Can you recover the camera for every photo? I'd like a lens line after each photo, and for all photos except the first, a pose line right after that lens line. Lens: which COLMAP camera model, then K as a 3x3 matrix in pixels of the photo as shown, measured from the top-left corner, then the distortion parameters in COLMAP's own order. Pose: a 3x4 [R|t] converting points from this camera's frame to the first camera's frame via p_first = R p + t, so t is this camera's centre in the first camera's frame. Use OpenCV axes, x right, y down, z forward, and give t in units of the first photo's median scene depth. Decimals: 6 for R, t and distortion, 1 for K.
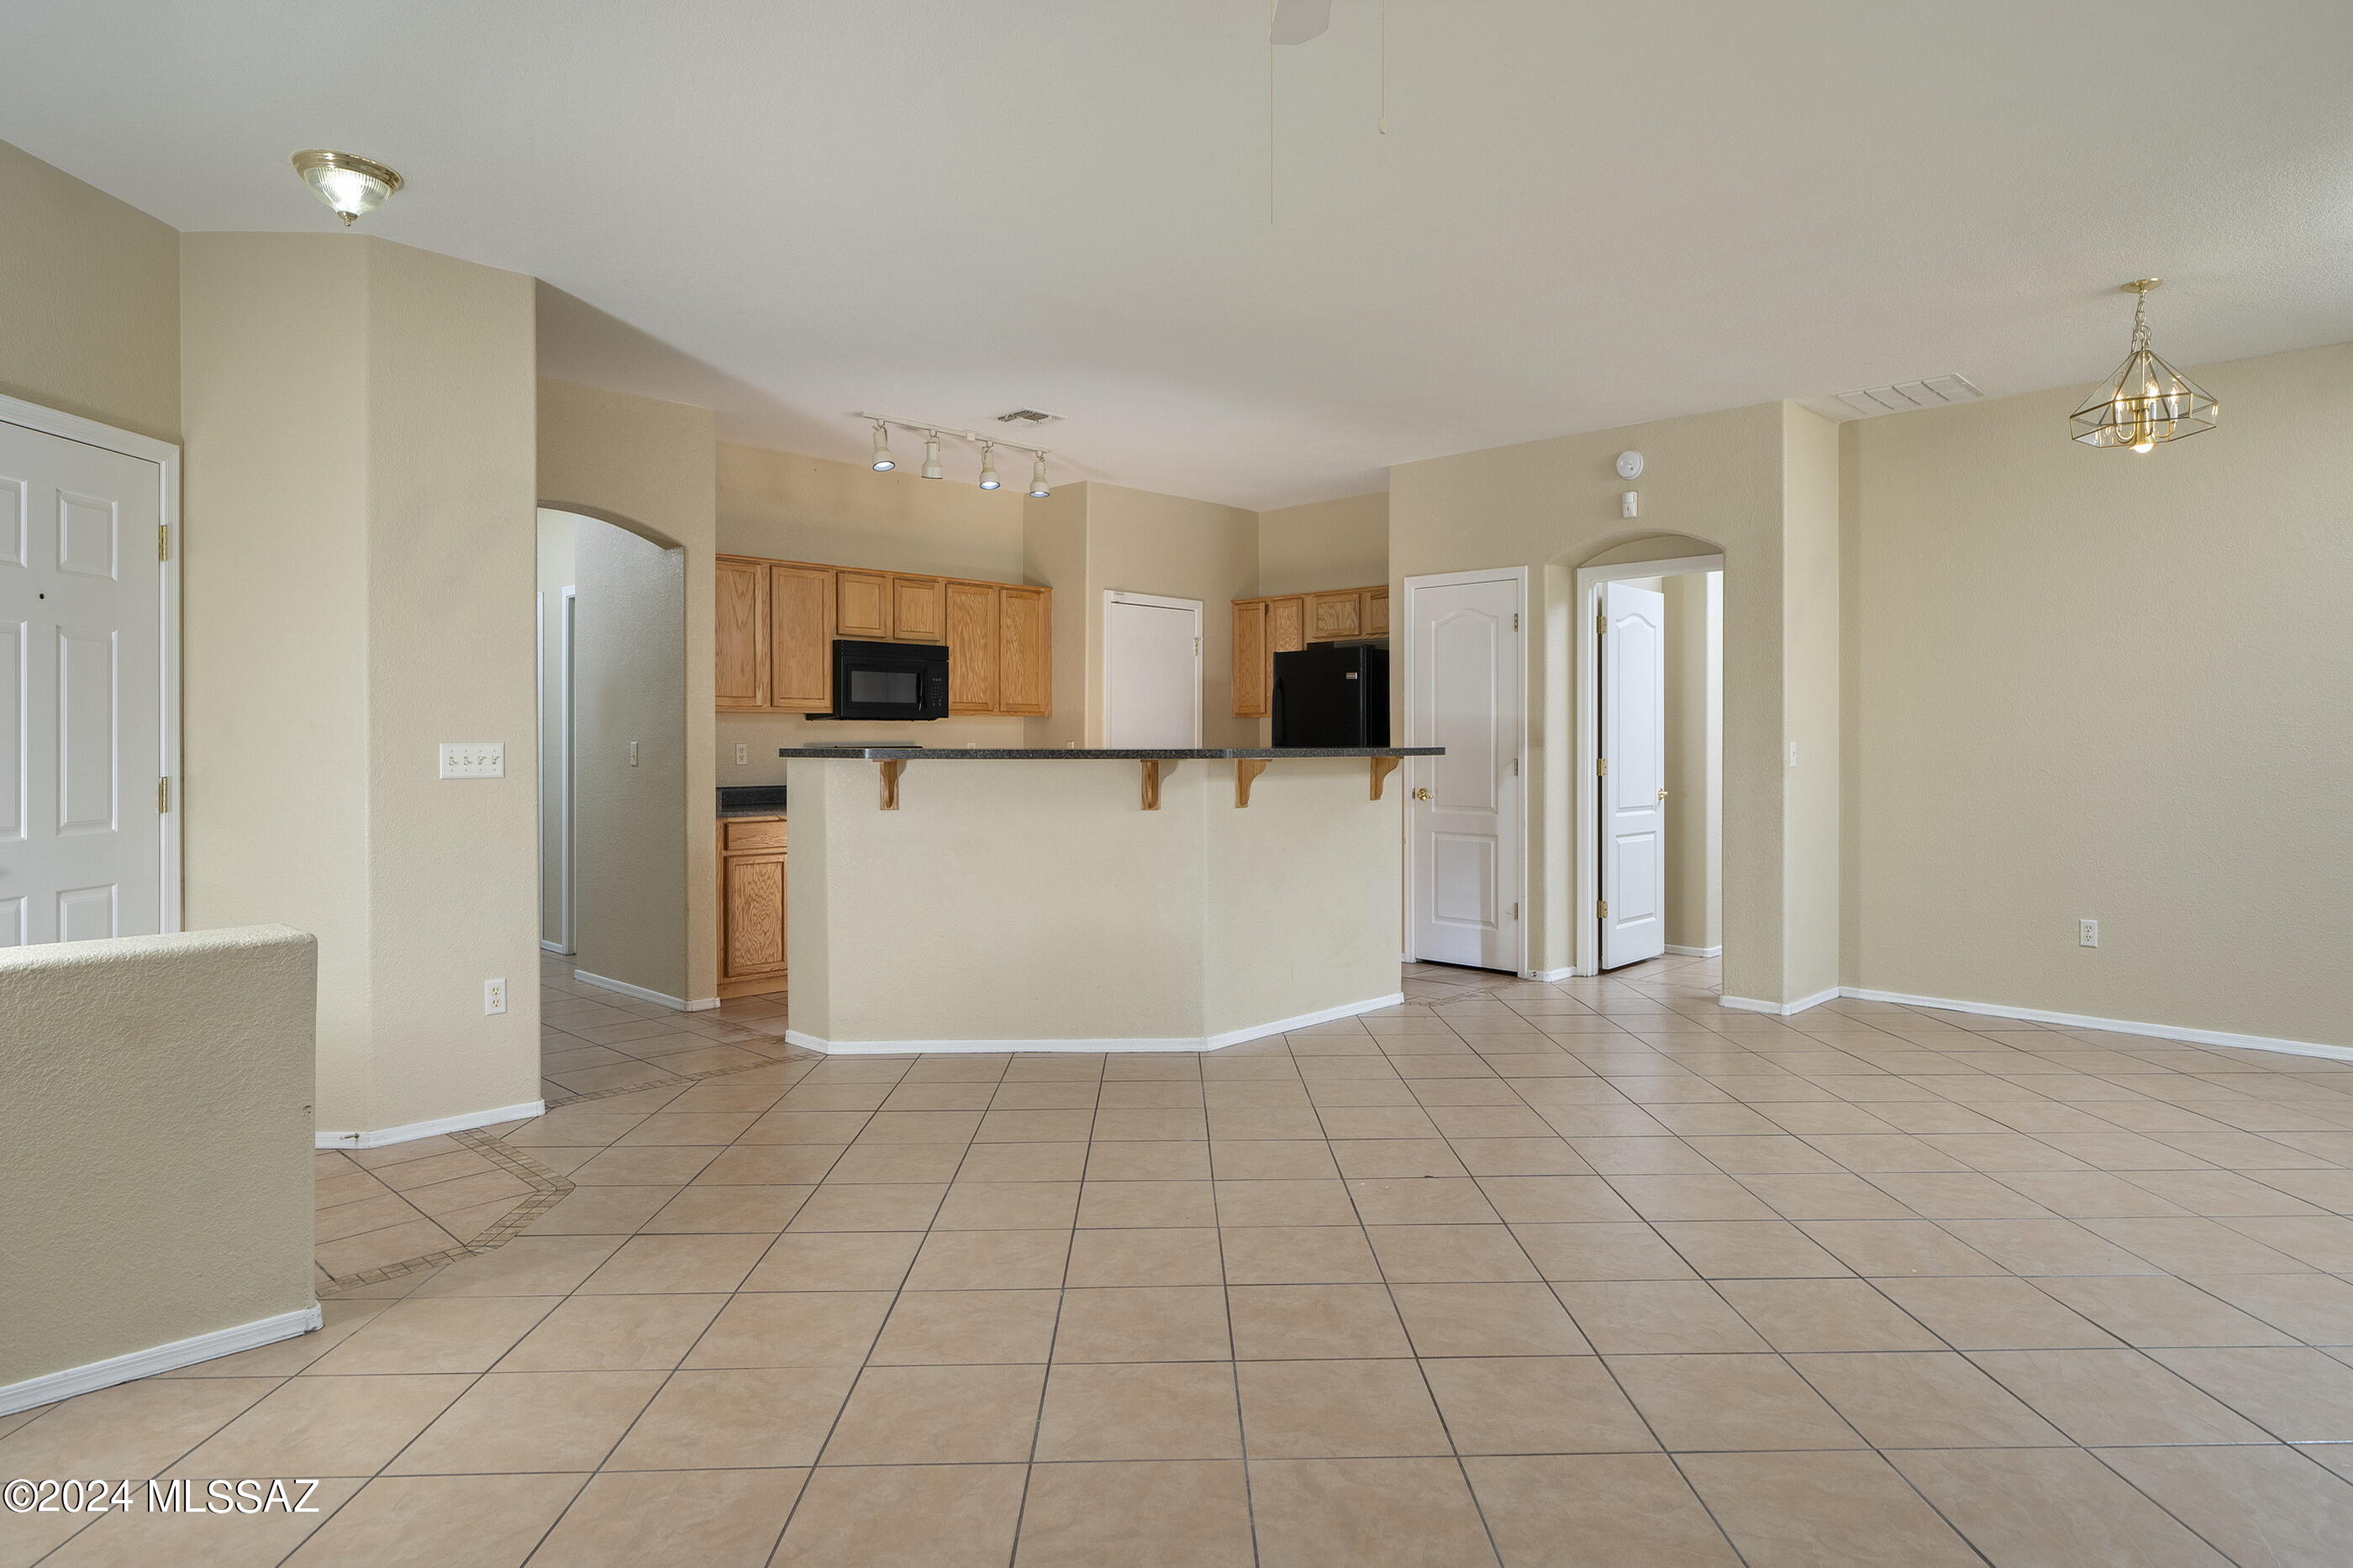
lens RADIAL K [[1390.7, 0, 1178.6], [0, 1390.7, 762.6], [0, 0, 1]] dist [0.002105, 0.001712]
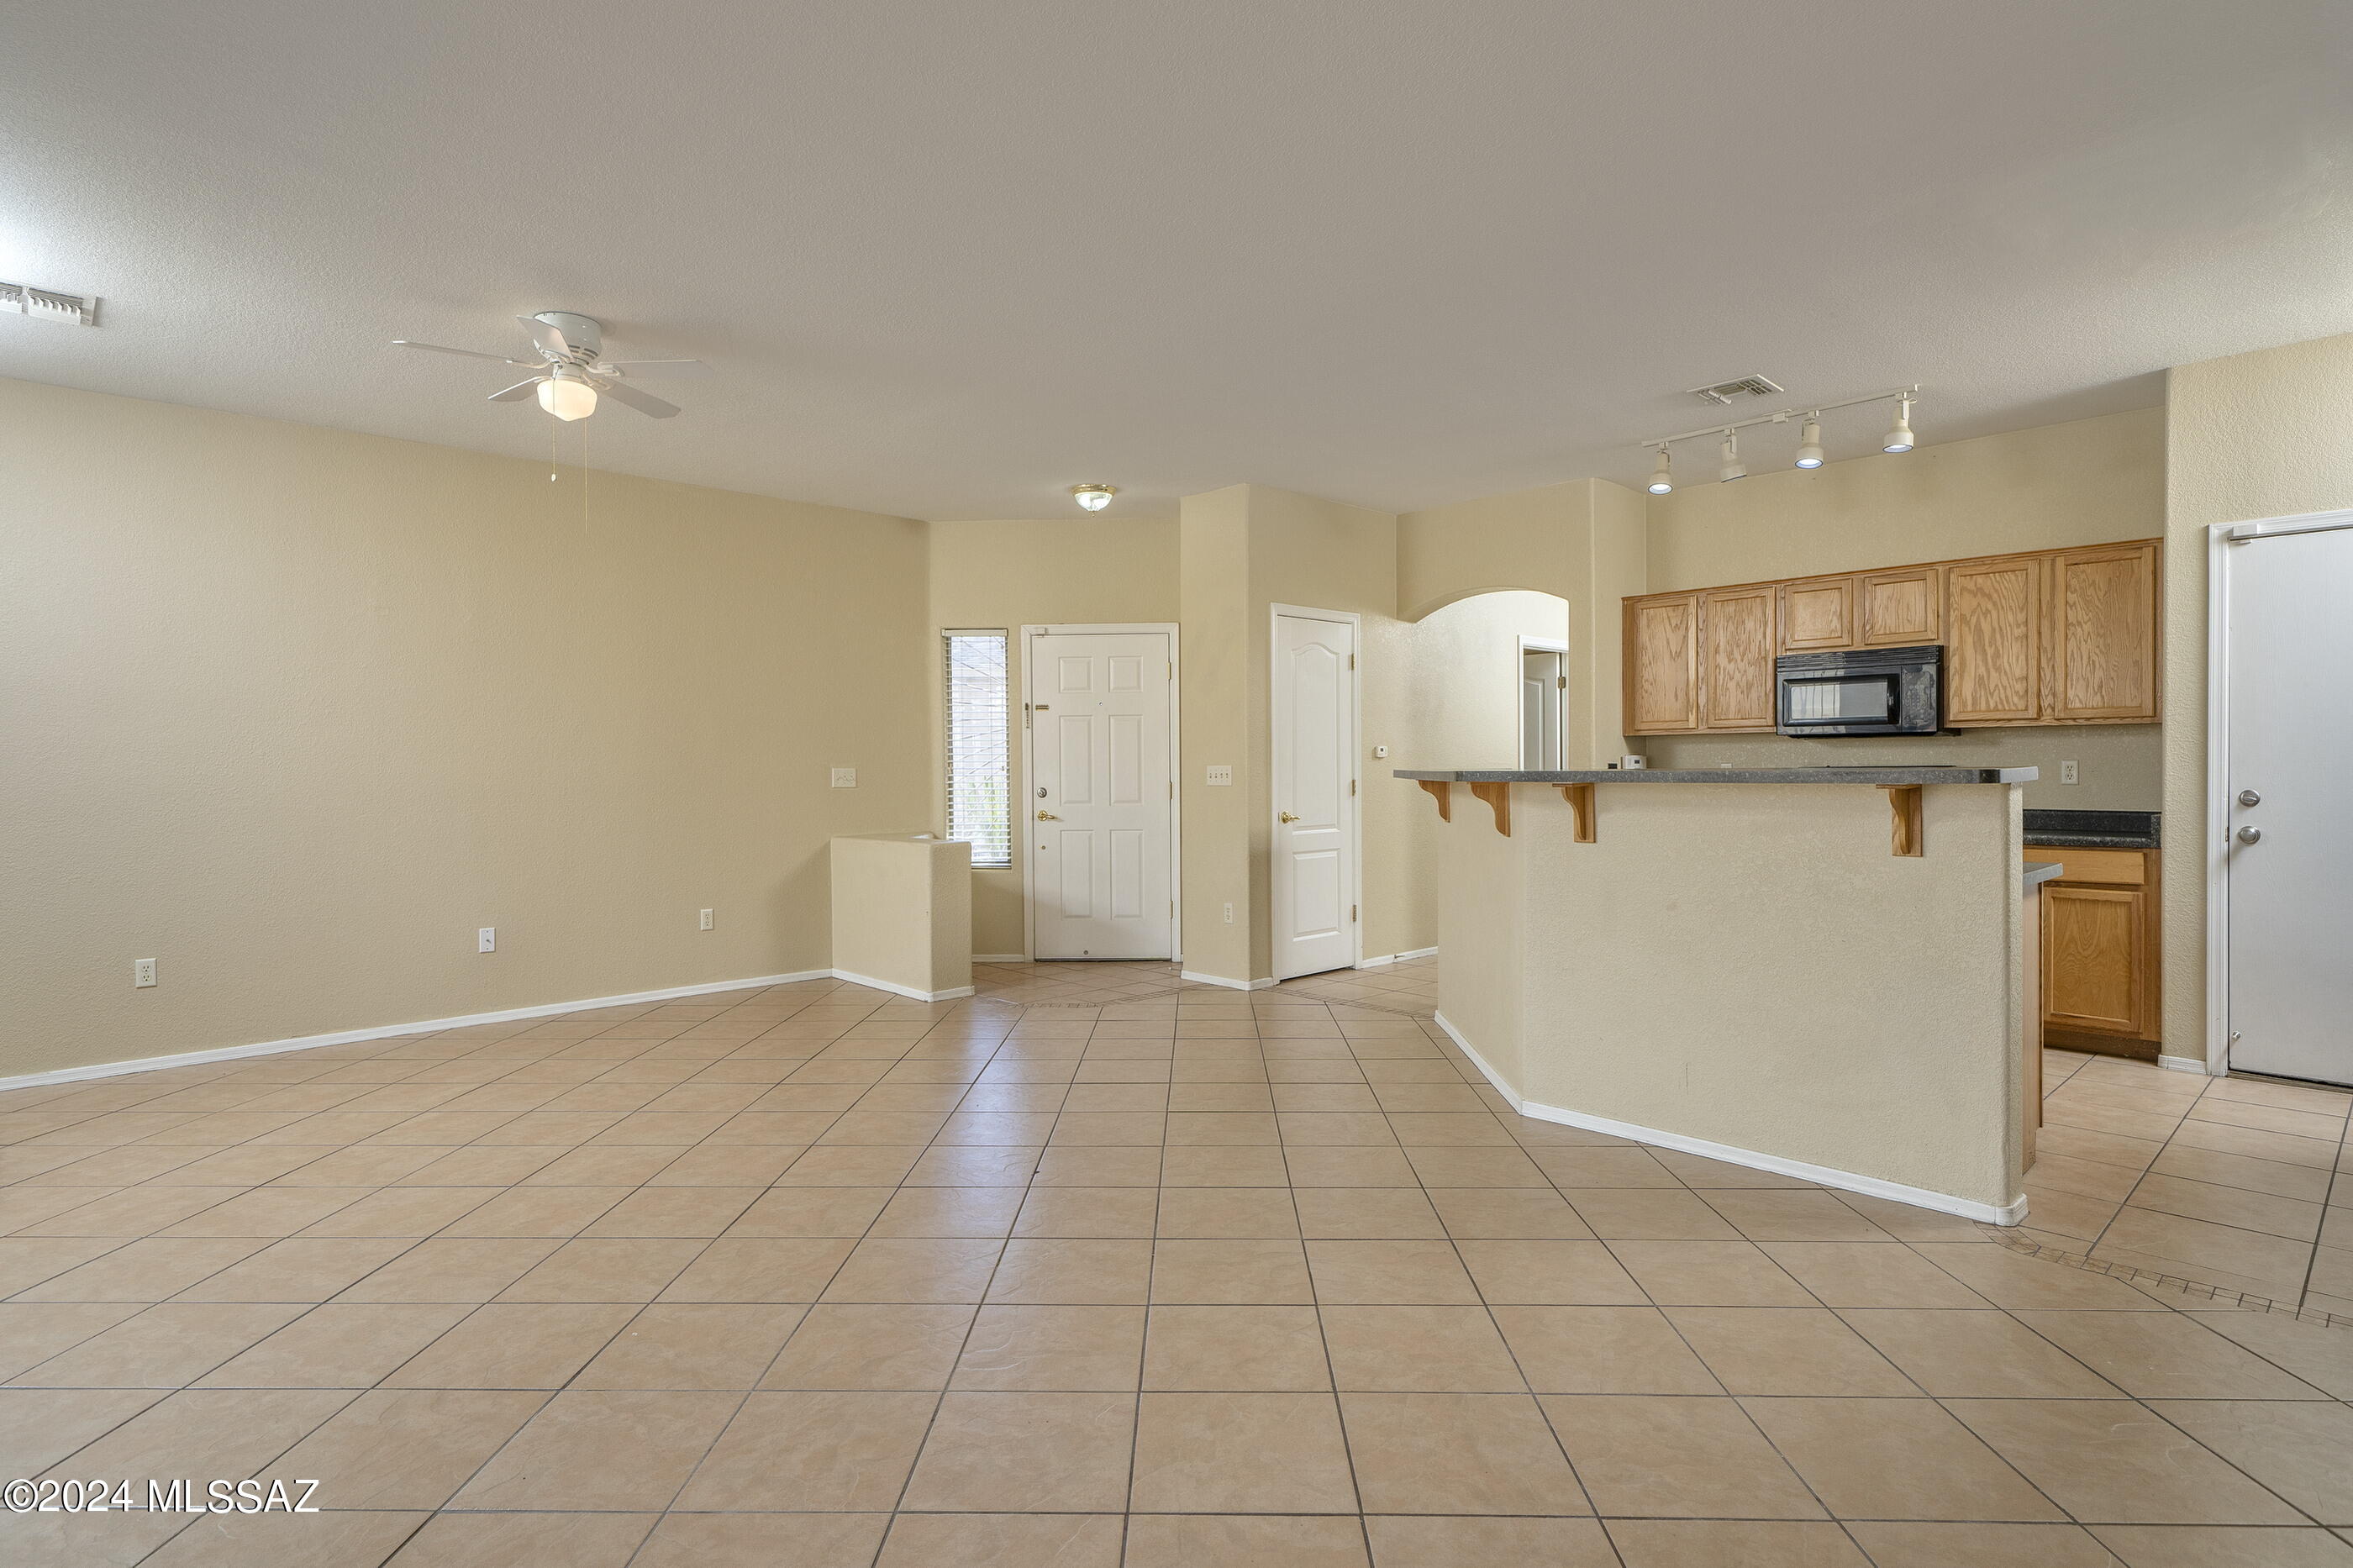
lens RADIAL K [[1127.4, 0, 1176.5], [0, 1127.4, 784.0], [0, 0, 1]] dist [0.000978, -0.000302]
pose [[-0.032243, 0.017120, -0.999333, 0.703140], [-0.010182, 0.999796, 0.017457, -0.011177], [0.999428, 0.010738, -0.032062, 0.768653]]
